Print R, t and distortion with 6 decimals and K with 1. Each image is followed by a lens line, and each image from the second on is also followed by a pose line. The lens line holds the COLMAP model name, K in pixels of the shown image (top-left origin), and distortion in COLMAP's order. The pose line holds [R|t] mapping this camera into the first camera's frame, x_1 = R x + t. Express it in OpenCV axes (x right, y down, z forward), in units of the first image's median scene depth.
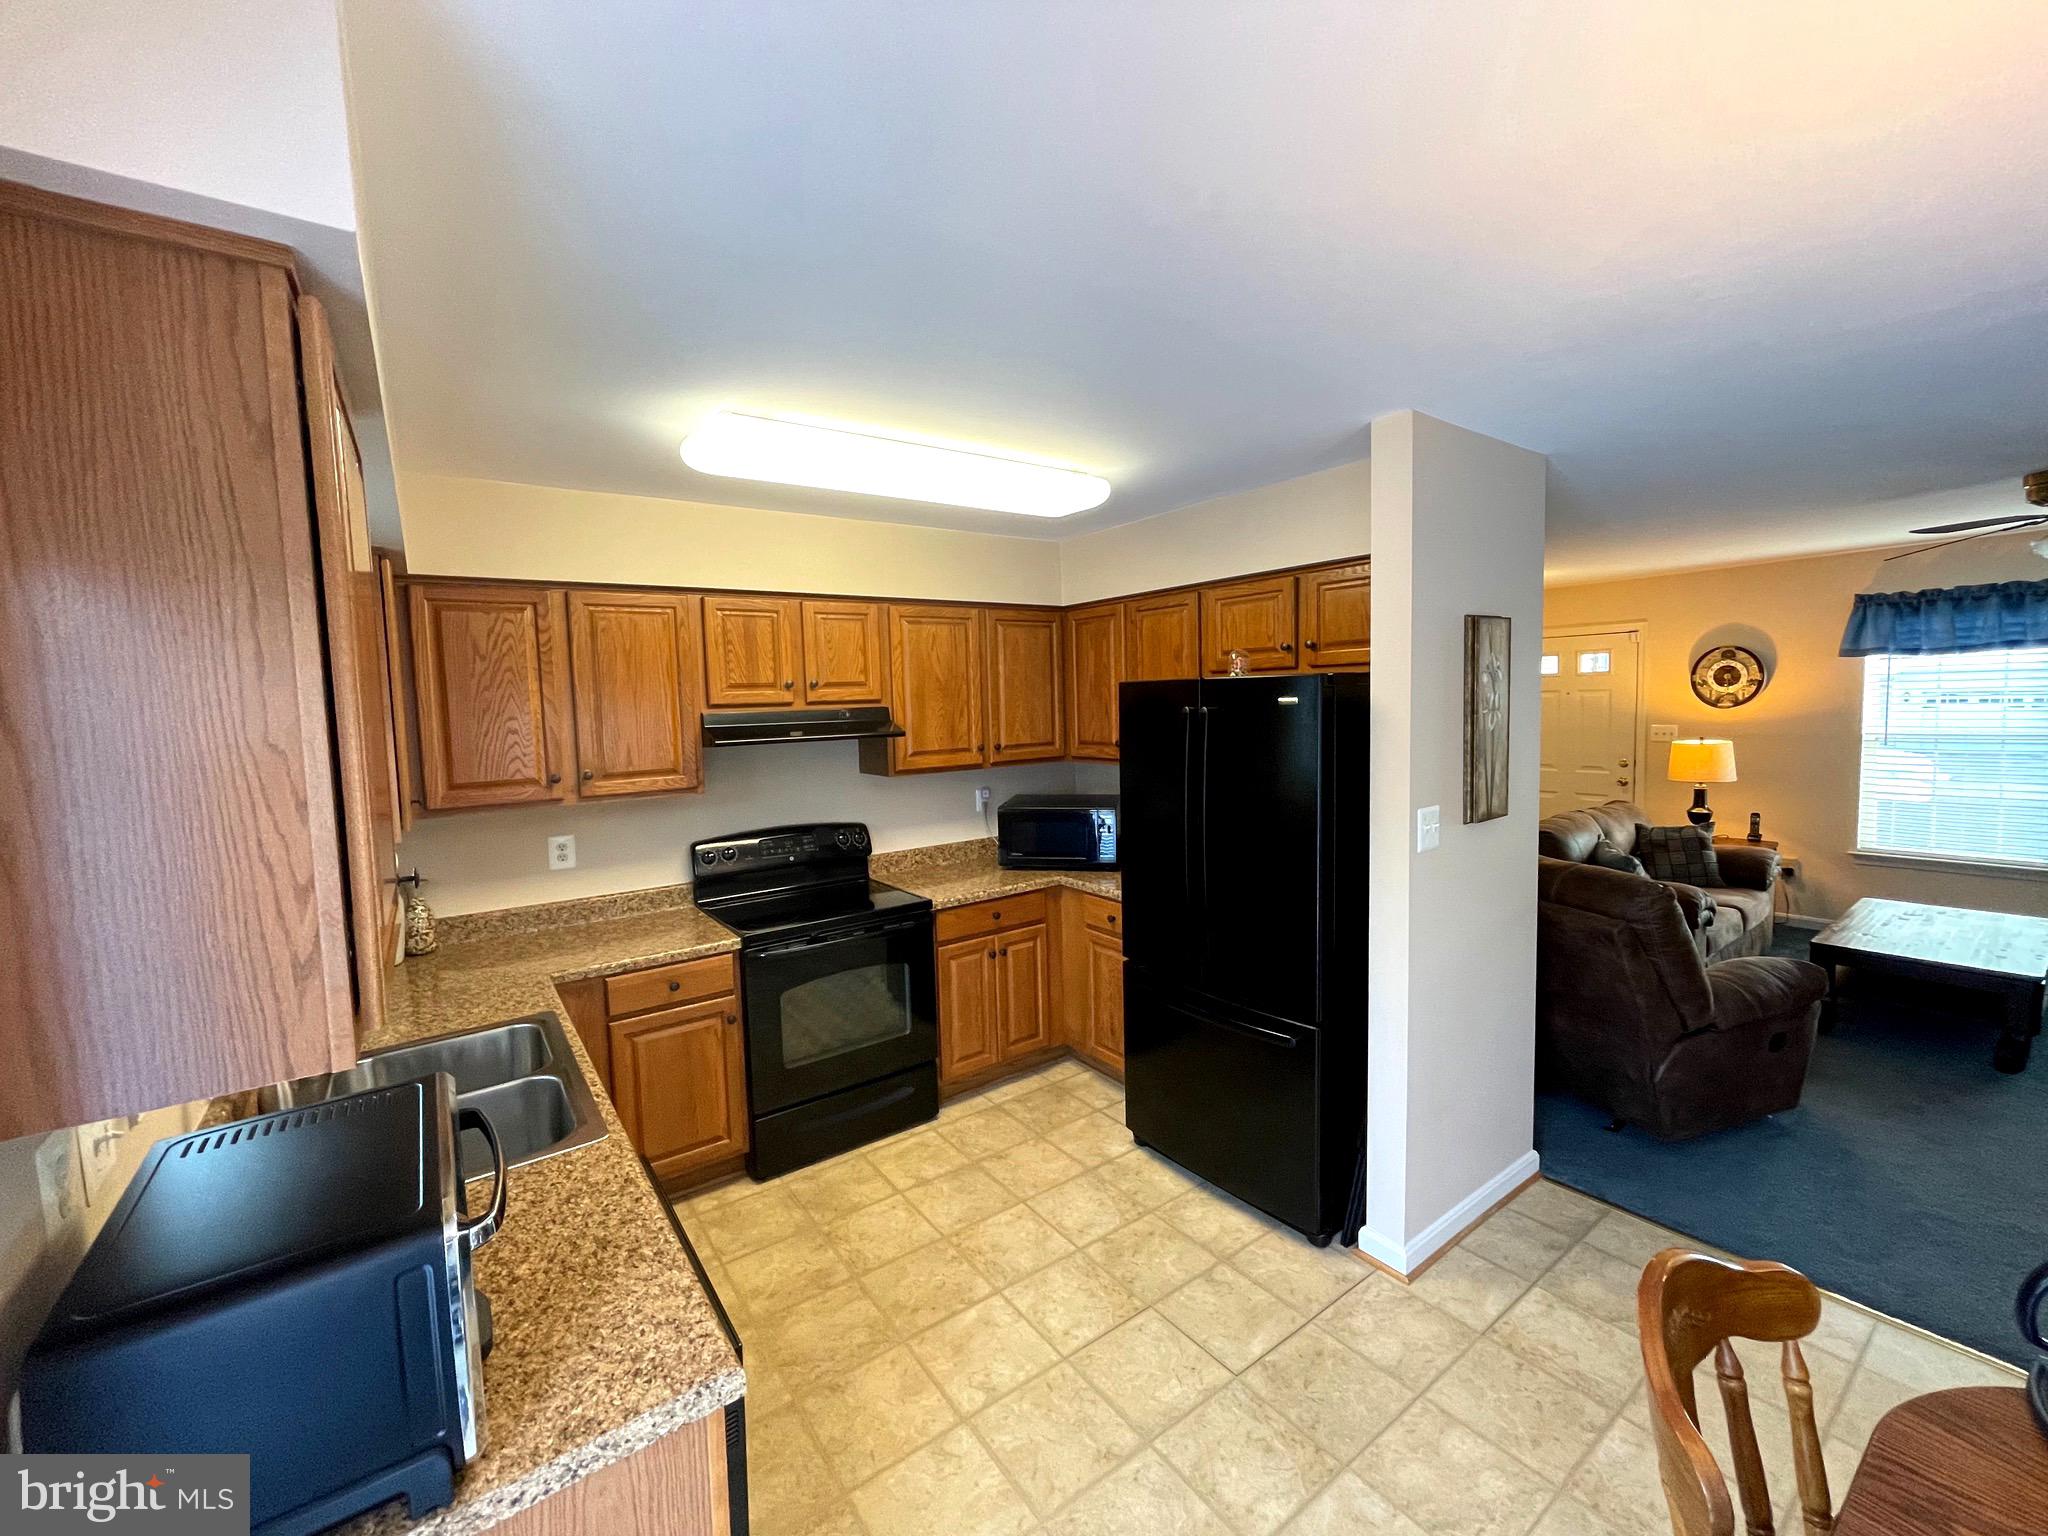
lens RADIAL K [[826.9, 0, 1017.1], [0, 826.9, 766.4], [0, 0, 1]] dist [-0.001293, -0.000988]
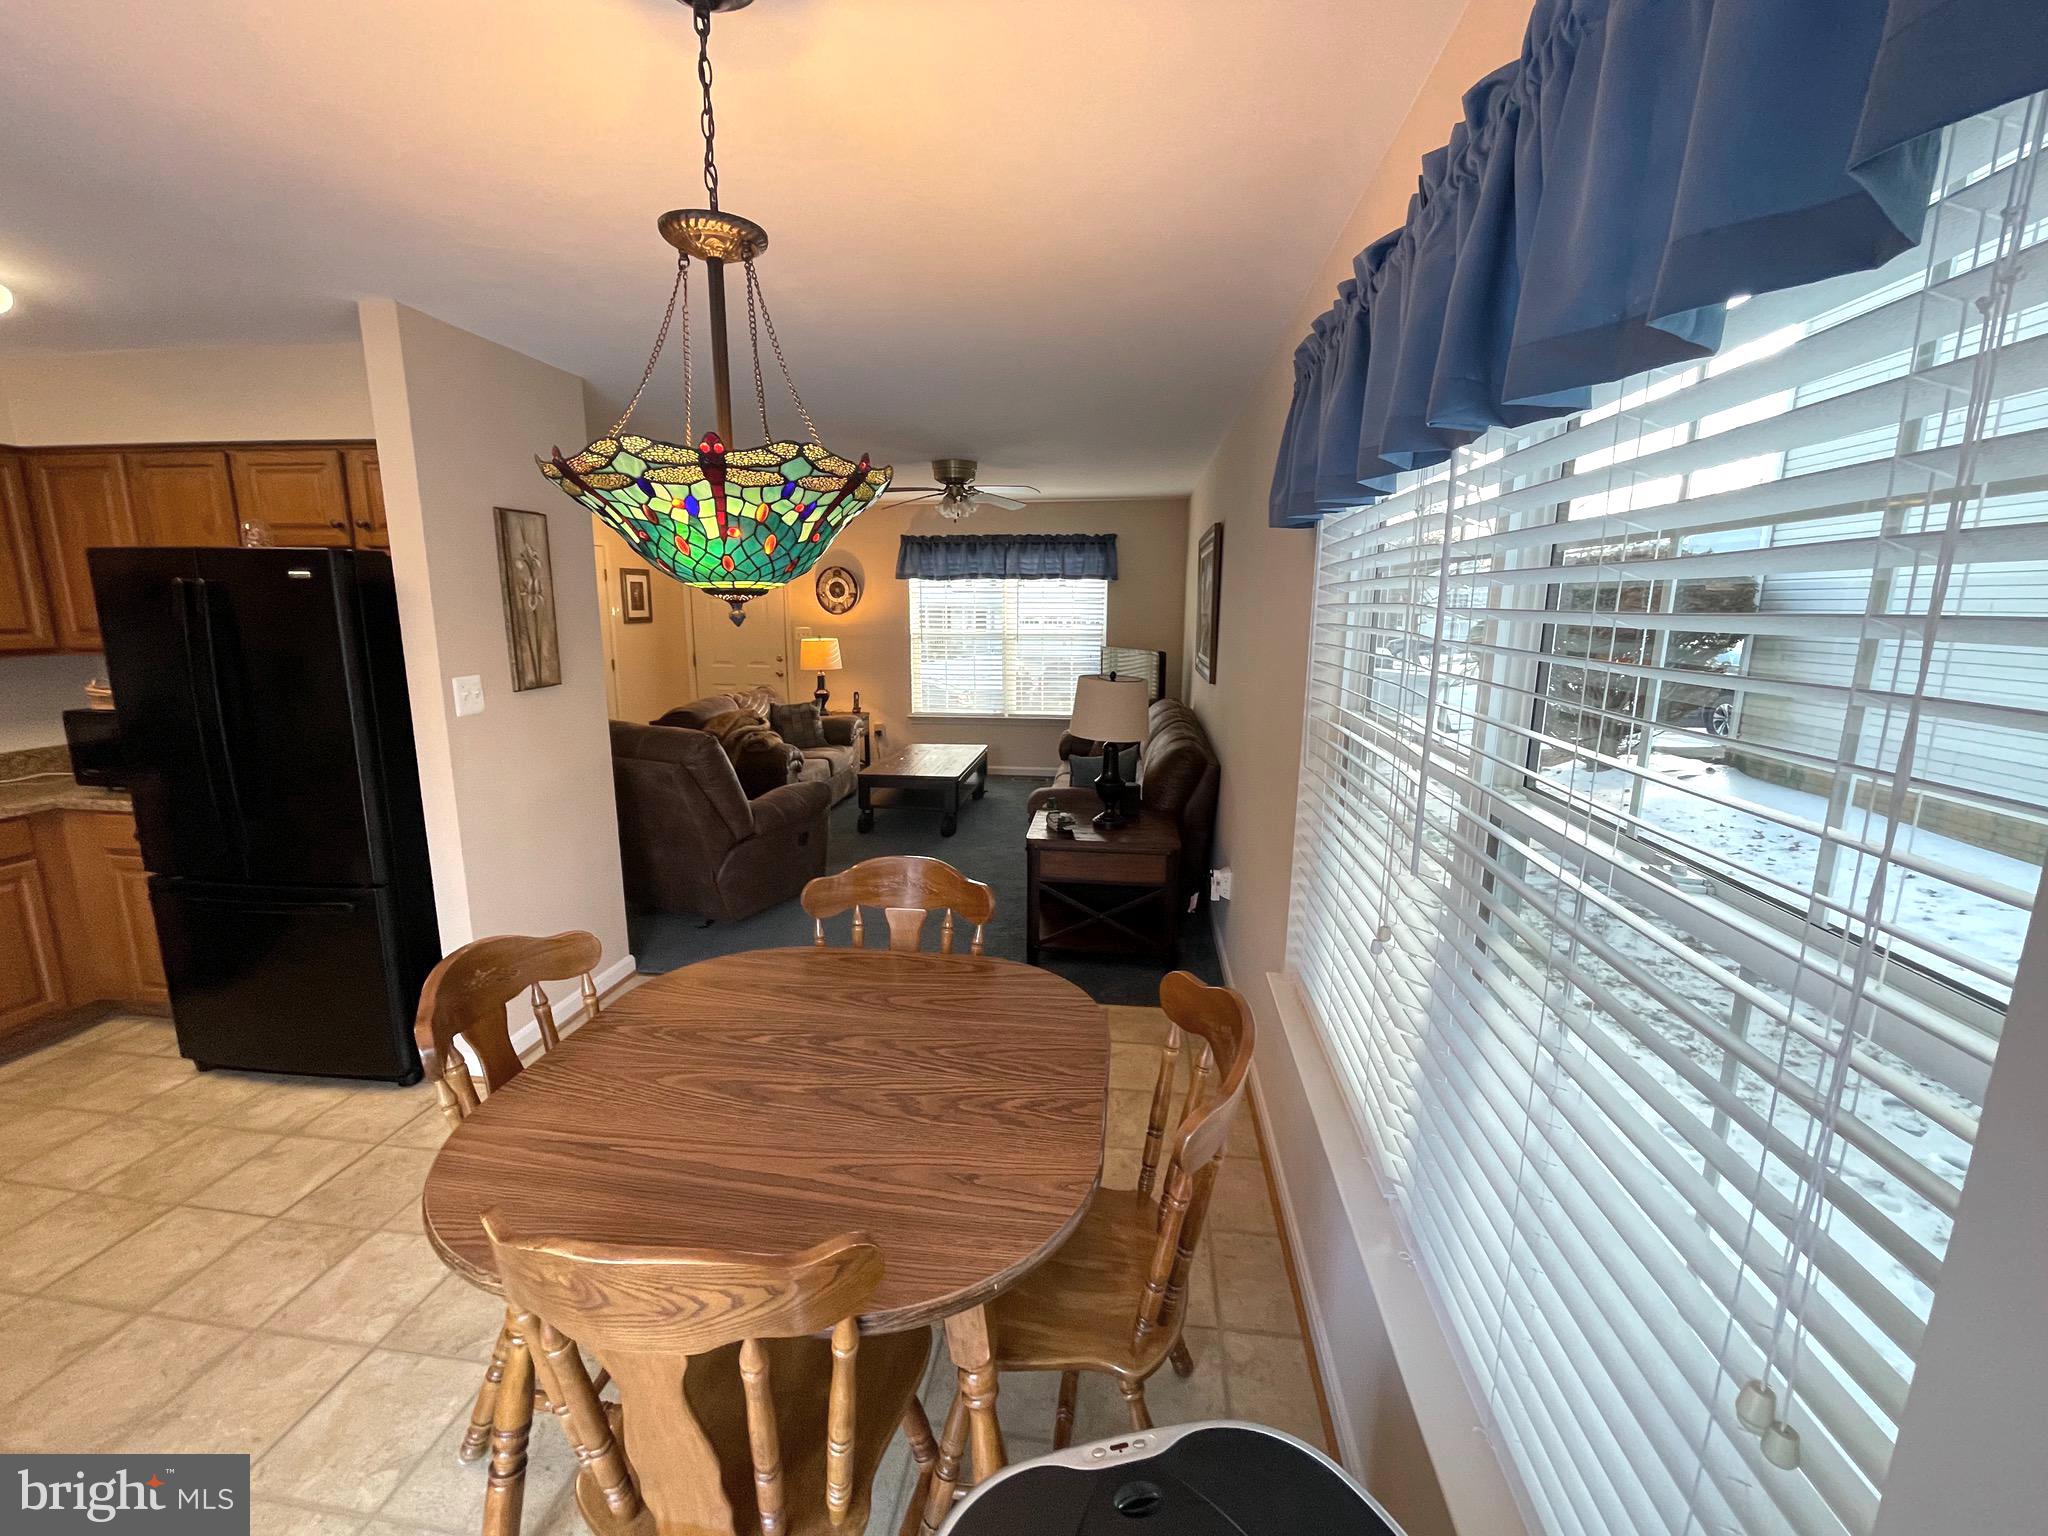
lens RADIAL K [[826.9, 0, 1024.5], [0, 826.9, 764.8], [0, 0, 1]] dist [-0.001293, -0.000988]
pose [[0.685550, -0.104847, 0.720436, 0.143575], [0.031407, 0.992913, 0.114615, 0.046881], [-0.727348, -0.055948, 0.683984, -0.248986]]
